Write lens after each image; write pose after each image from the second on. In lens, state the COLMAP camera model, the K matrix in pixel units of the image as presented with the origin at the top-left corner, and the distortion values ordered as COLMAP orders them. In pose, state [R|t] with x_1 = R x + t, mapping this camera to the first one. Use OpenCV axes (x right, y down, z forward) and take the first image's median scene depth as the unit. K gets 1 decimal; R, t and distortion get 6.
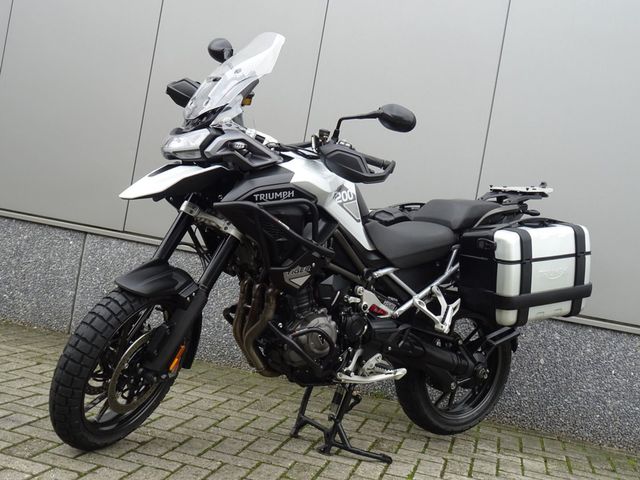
lens RADIAL K [[816.2, 0, 320.0], [0, 816.2, 240.0], [0, 0, 1]] dist [-0.002575, -0.000552]
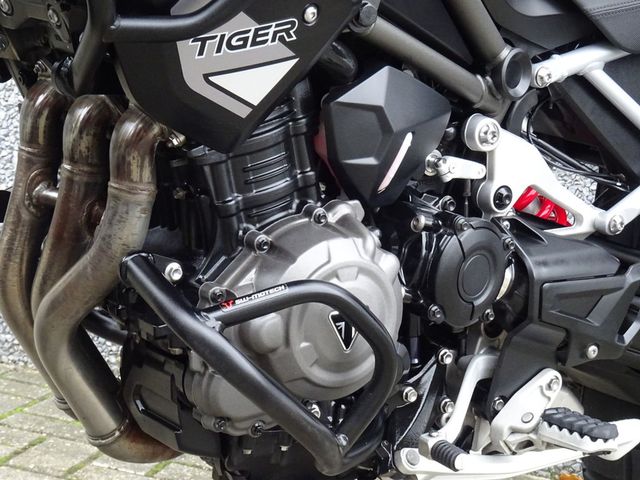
lens RADIAL K [[1564.7, 0, 320.0], [0, 1564.7, 240.0], [0, 0, 1]] dist [-0.023096, -0.131841]
pose [[0.999947, -0.001519, 0.010145, -0.009221], [0.000382, 0.993808, 0.111109, 0.041913], [-0.010251, -0.111099, 0.993756, 0.520711]]
